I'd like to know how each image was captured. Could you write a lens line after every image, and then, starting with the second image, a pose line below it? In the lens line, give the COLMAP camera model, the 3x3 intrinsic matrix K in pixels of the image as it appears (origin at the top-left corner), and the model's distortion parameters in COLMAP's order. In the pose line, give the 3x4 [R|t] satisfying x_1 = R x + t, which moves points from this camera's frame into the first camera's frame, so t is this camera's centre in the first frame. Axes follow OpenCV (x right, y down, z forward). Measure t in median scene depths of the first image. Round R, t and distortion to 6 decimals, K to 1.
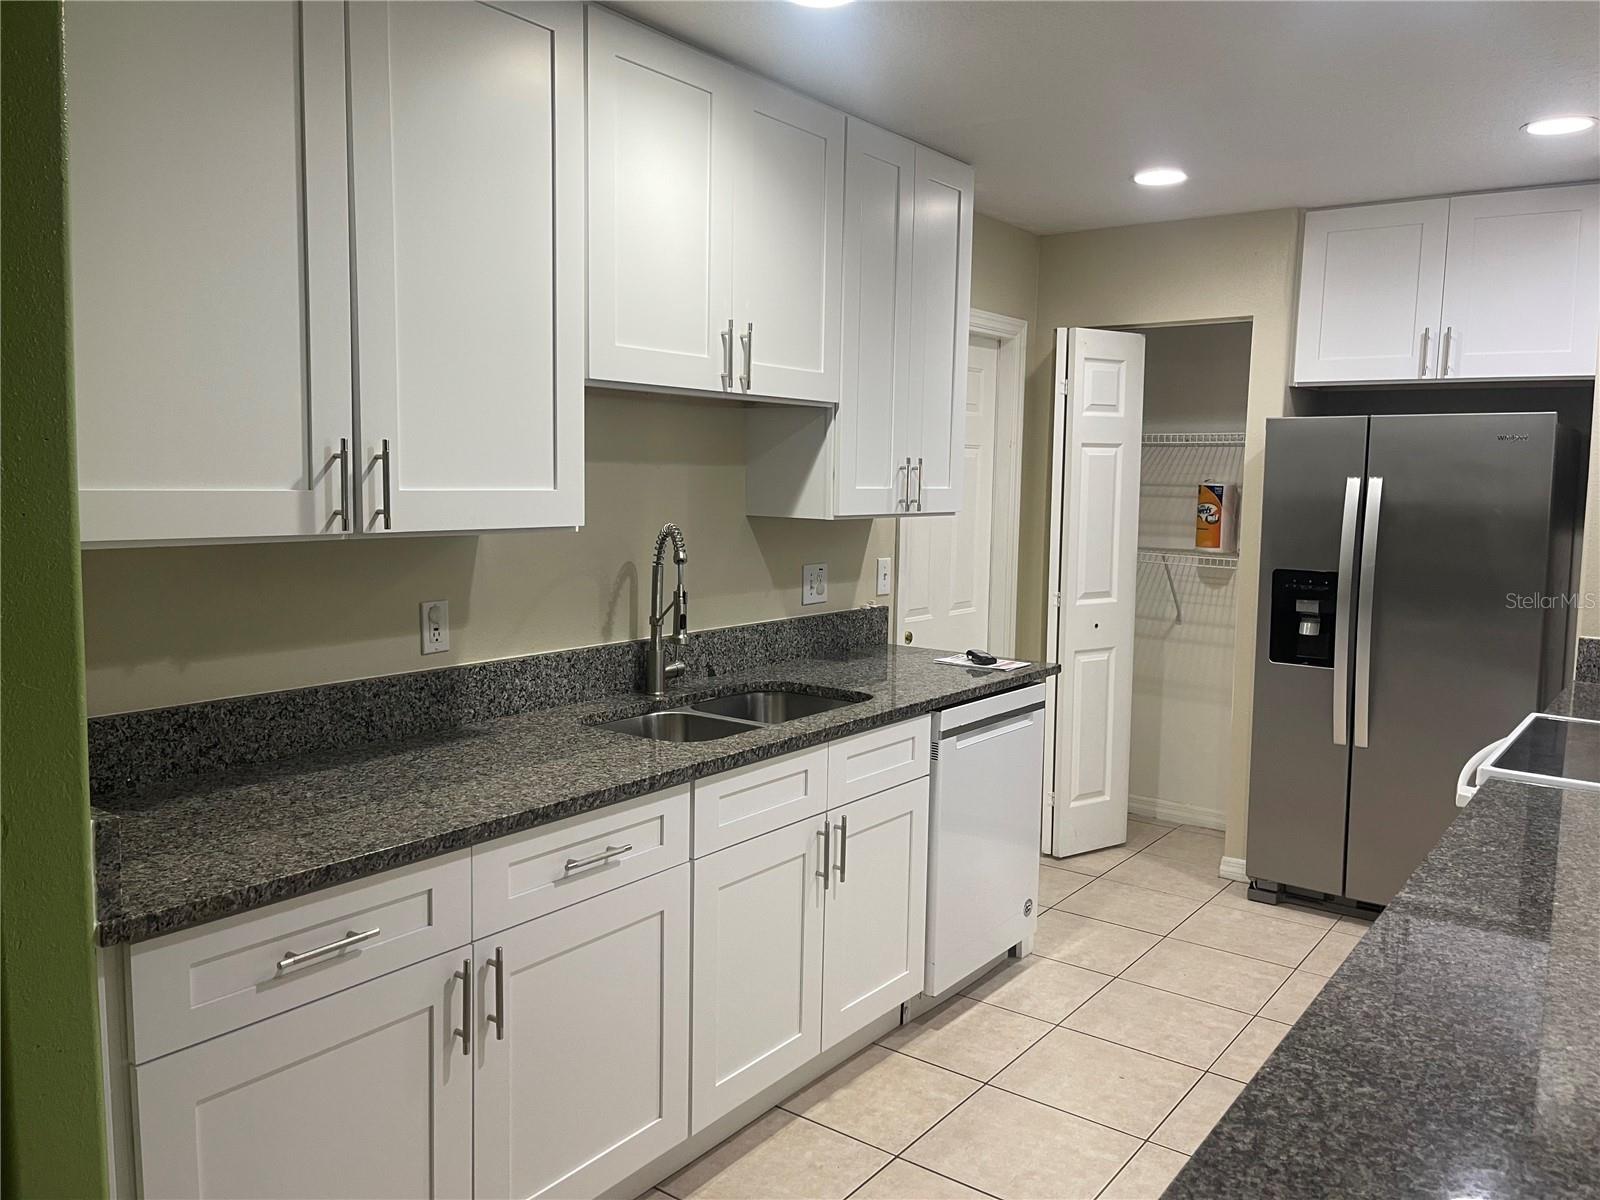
lens RADIAL K [[1212.6, 0, 806.9], [0, 1212.6, 602.6], [0, 0, 1]] dist [0.049282, -0.050909]
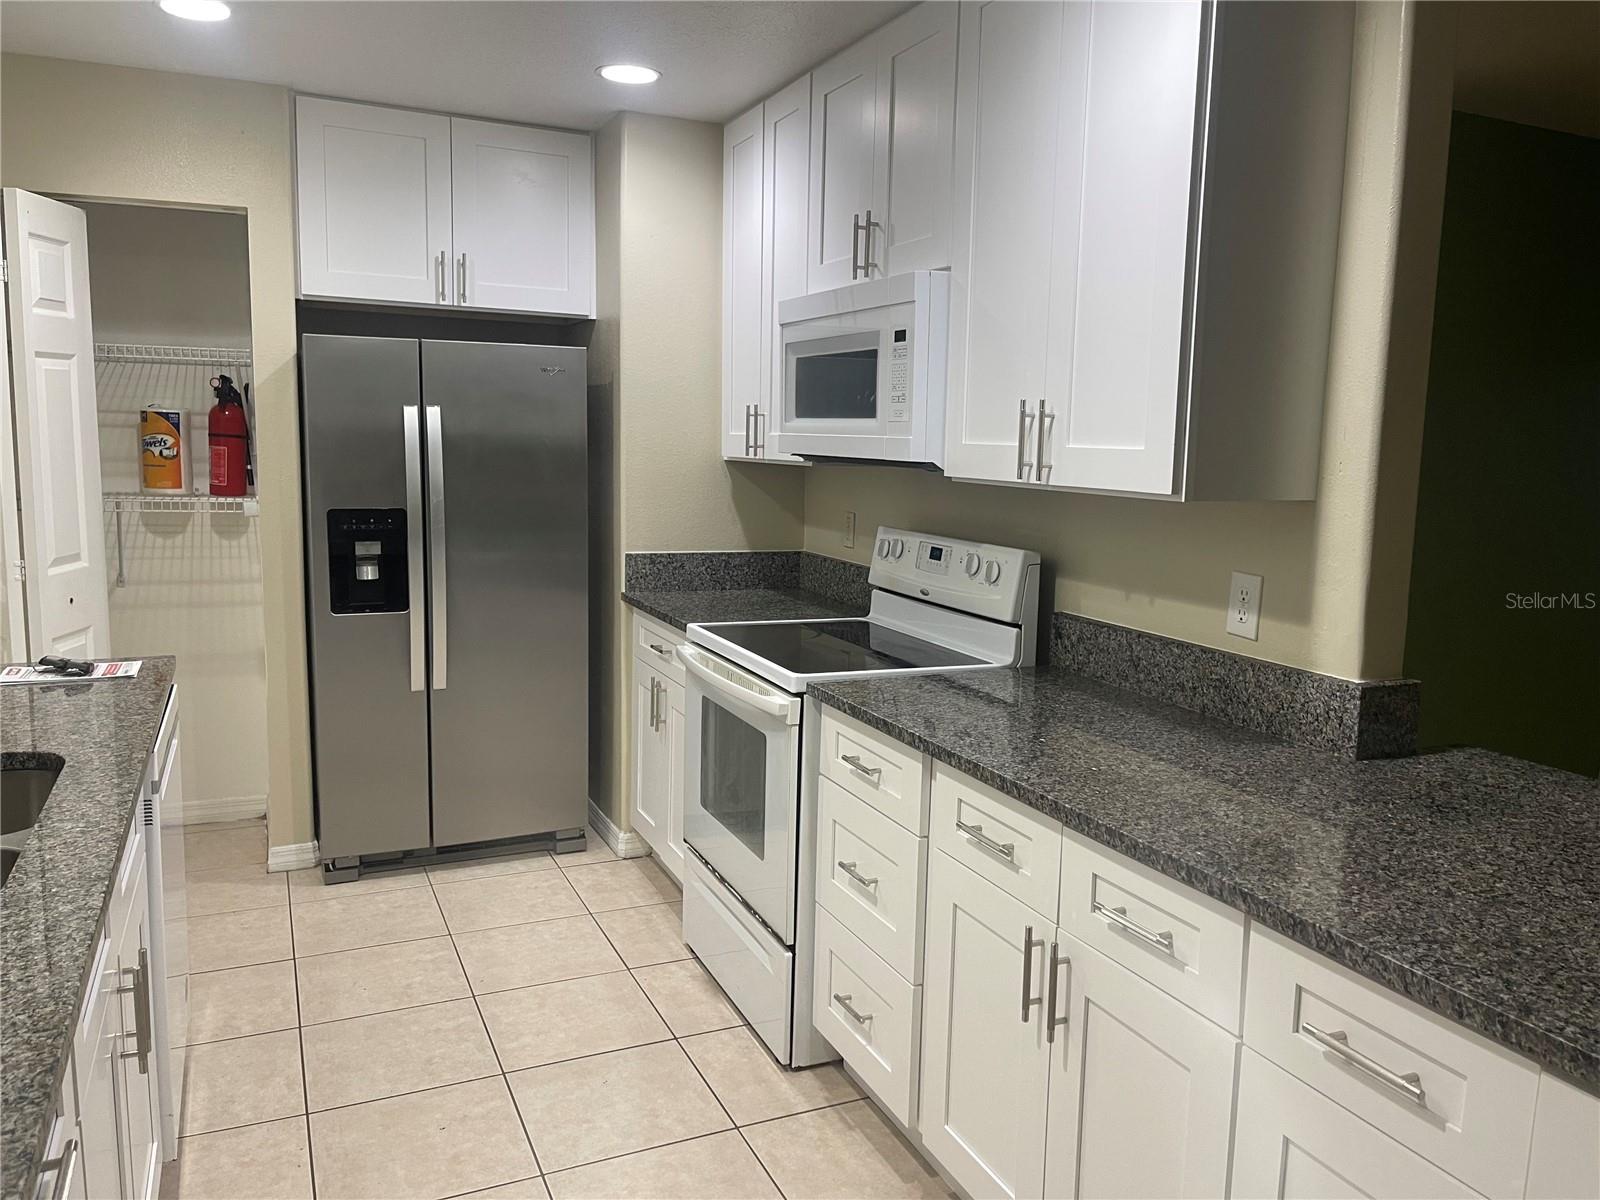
lens RADIAL K [[1212.6, 0, 808.9], [0, 1212.6, 599.6], [0, 0, 1]] dist [0.049282, -0.050909]
pose [[0.478537, -0.128677, 0.868588, -0.183890], [0.078854, 0.991505, 0.103443, -0.022115], [-0.874519, 0.018991, 0.484618, 0.225538]]
